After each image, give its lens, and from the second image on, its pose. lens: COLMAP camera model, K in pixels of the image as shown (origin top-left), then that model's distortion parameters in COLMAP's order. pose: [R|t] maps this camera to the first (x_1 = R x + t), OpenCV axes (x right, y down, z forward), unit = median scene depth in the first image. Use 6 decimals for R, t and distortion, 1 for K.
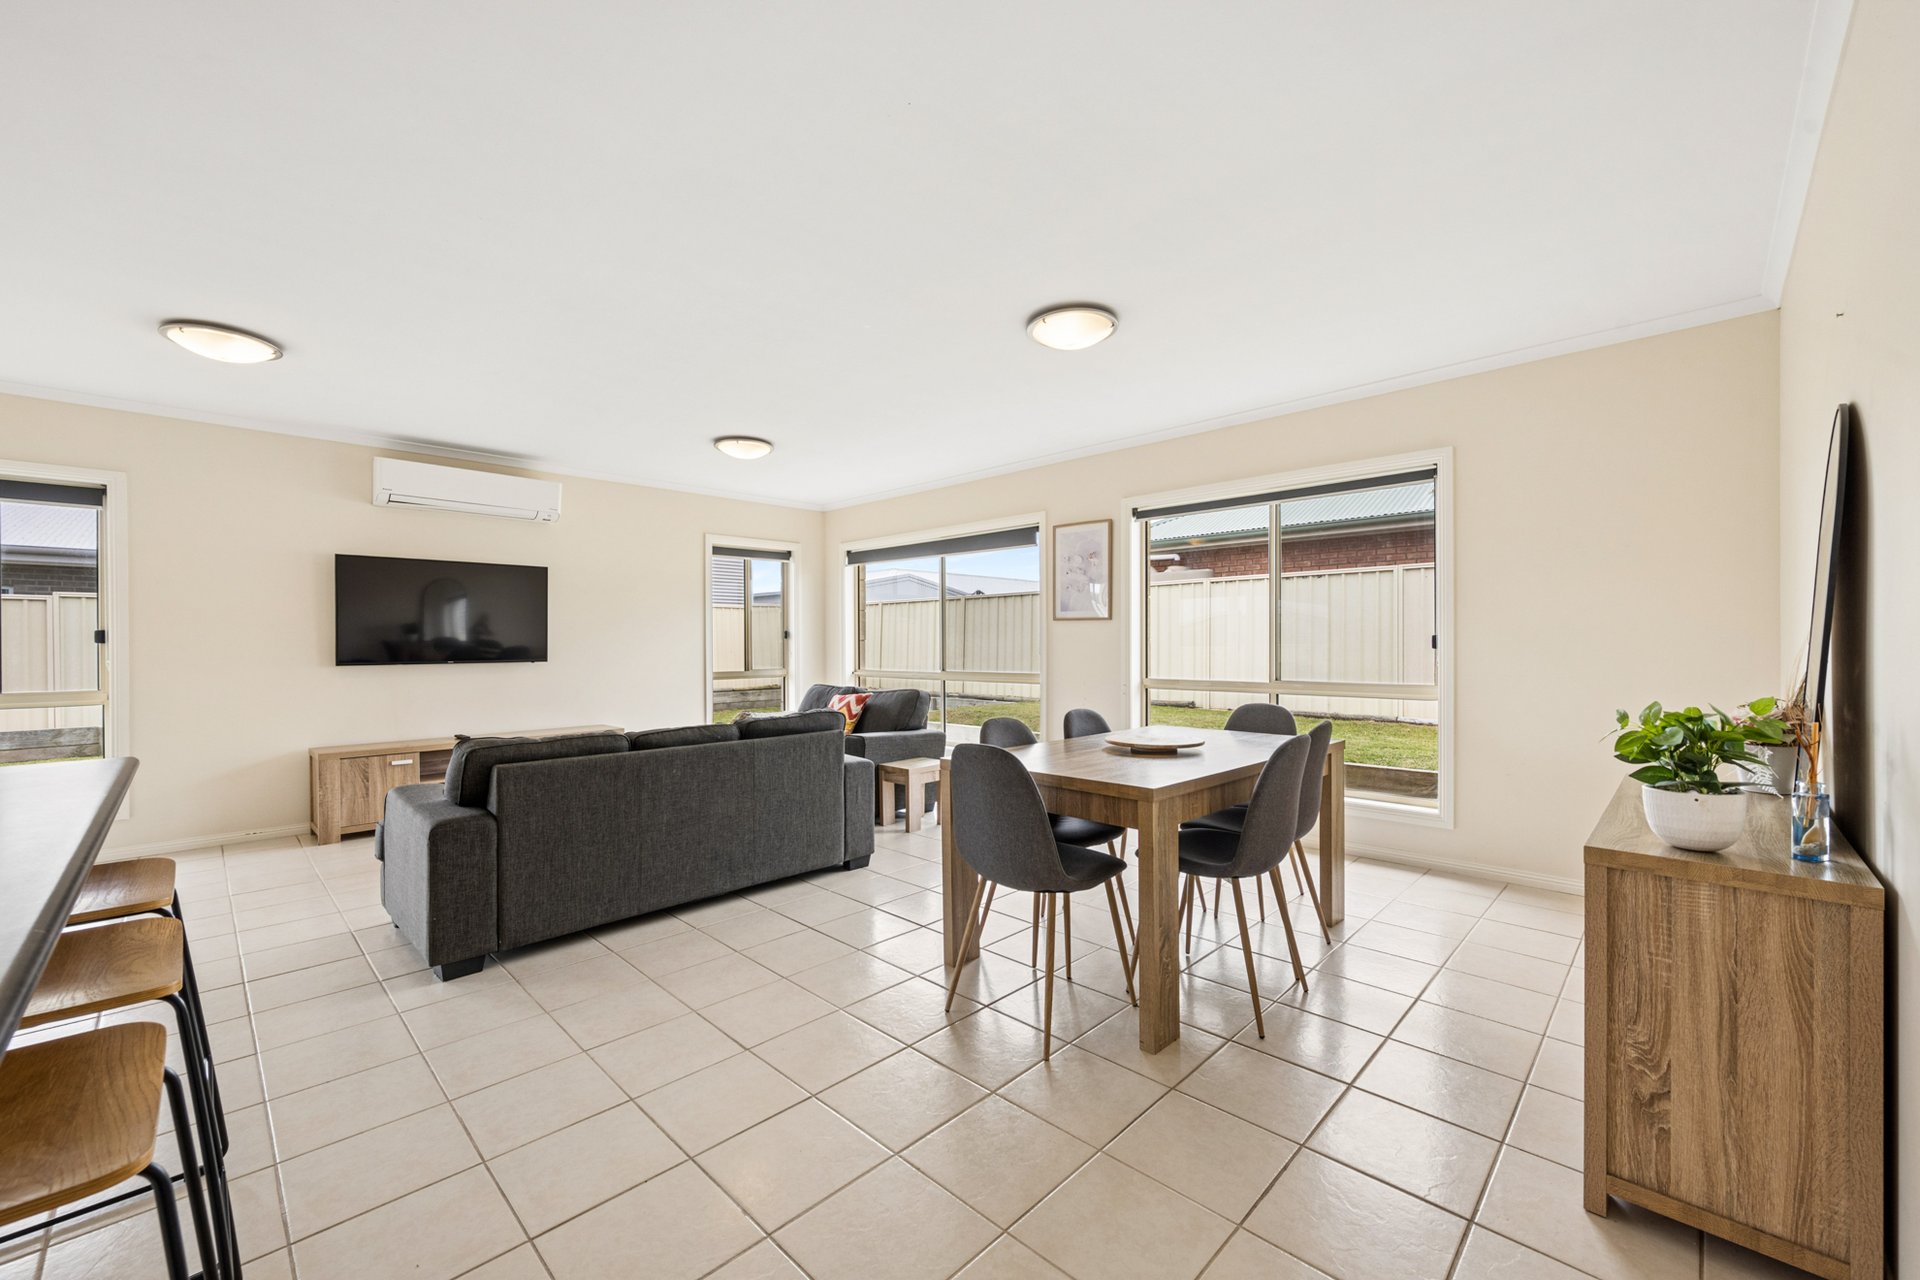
lens RADIAL K [[752.3, 0, 943.4], [0, 752.3, 642.0], [0, 0, 1]] dist [0.001806, 0.000162]
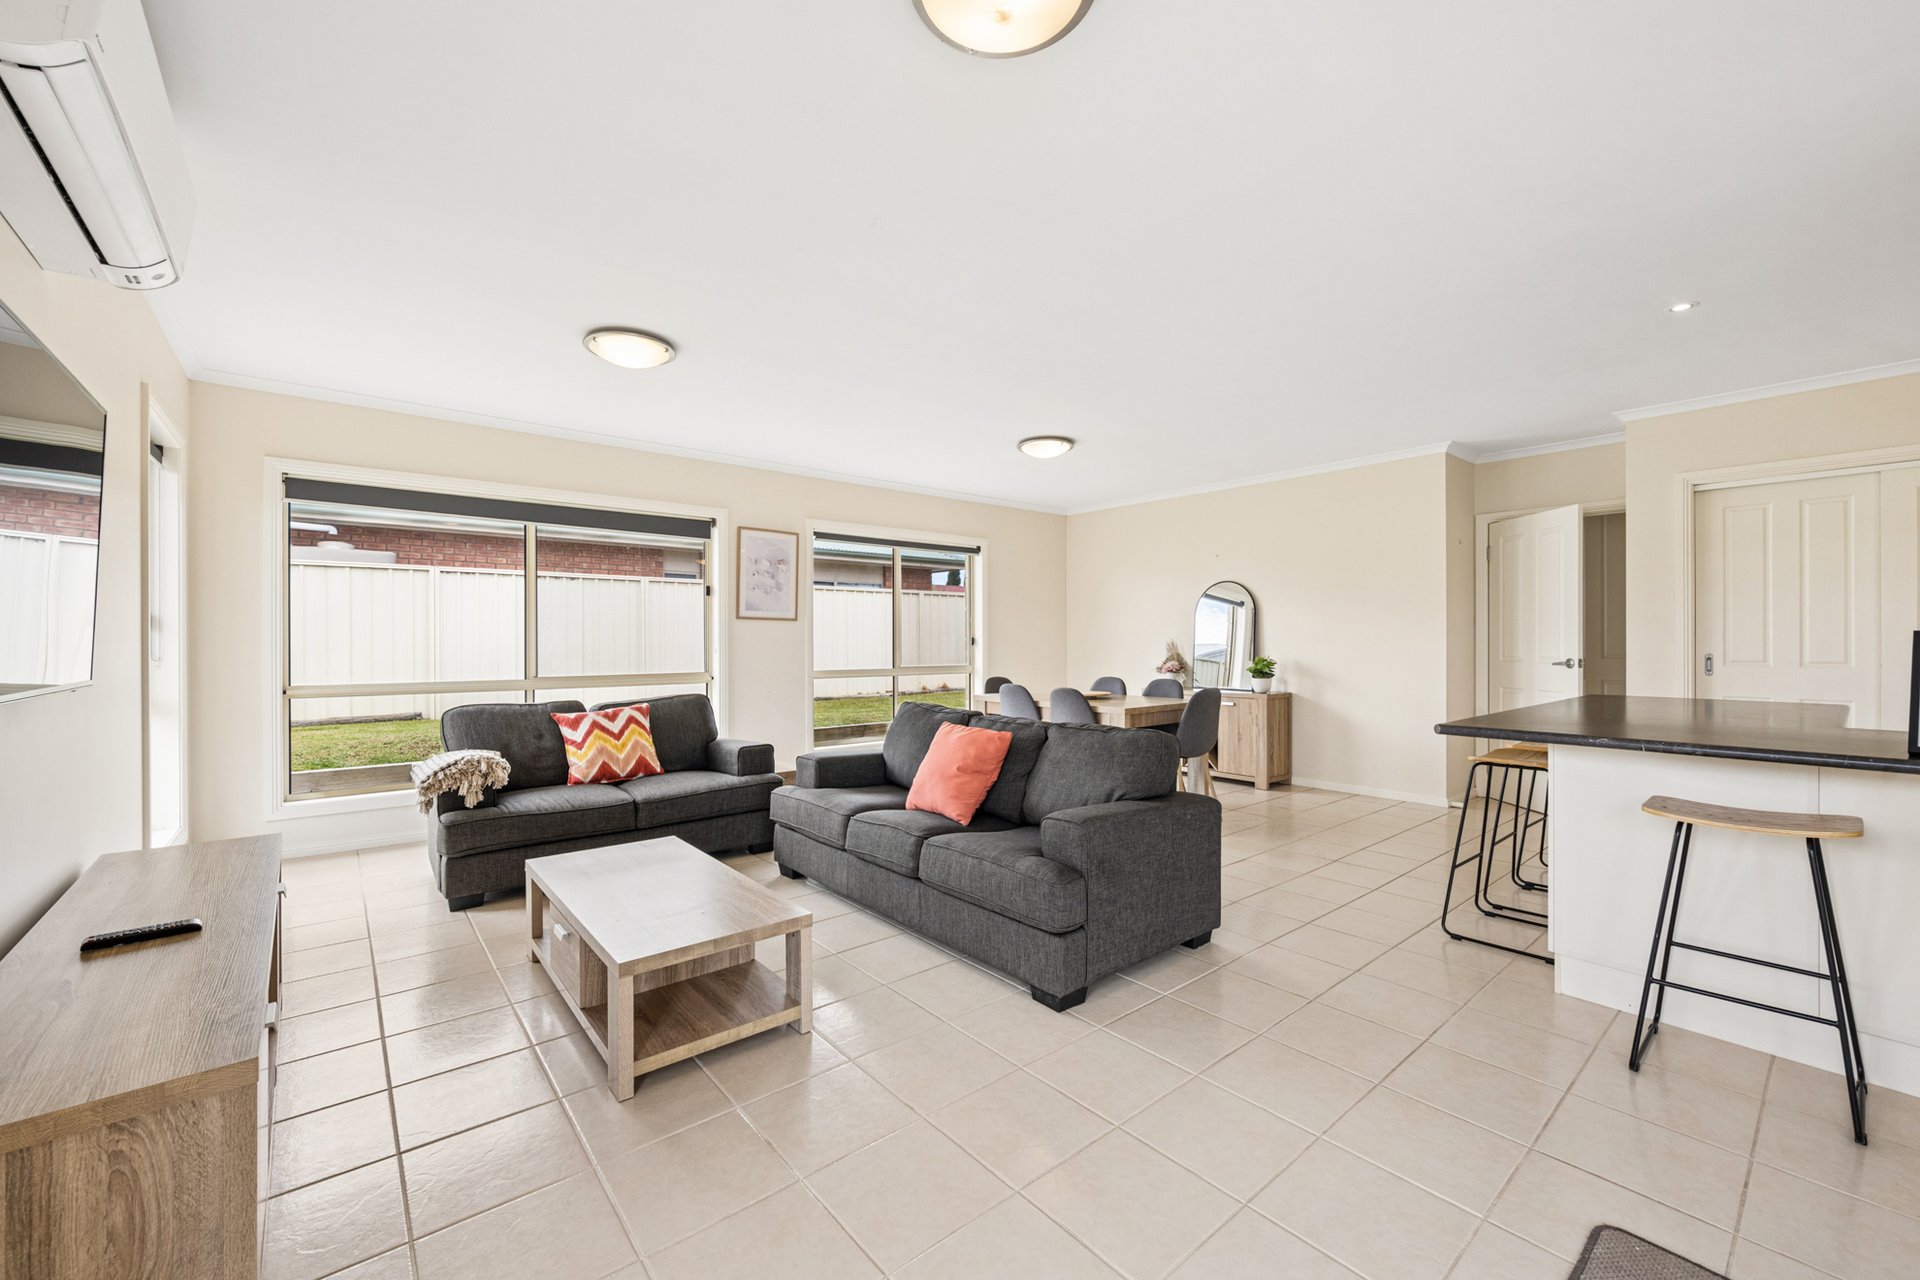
lens RADIAL K [[752.3, 0, 948.4], [0, 752.3, 641.3], [0, 0, 1]] dist [0.001806, 0.000162]
pose [[0.090609, -0.001352, 0.995886, -0.515045], [-0.001598, 0.999998, 0.001503, -0.000526], [-0.995885, -0.001727, 0.090606, 0.379488]]
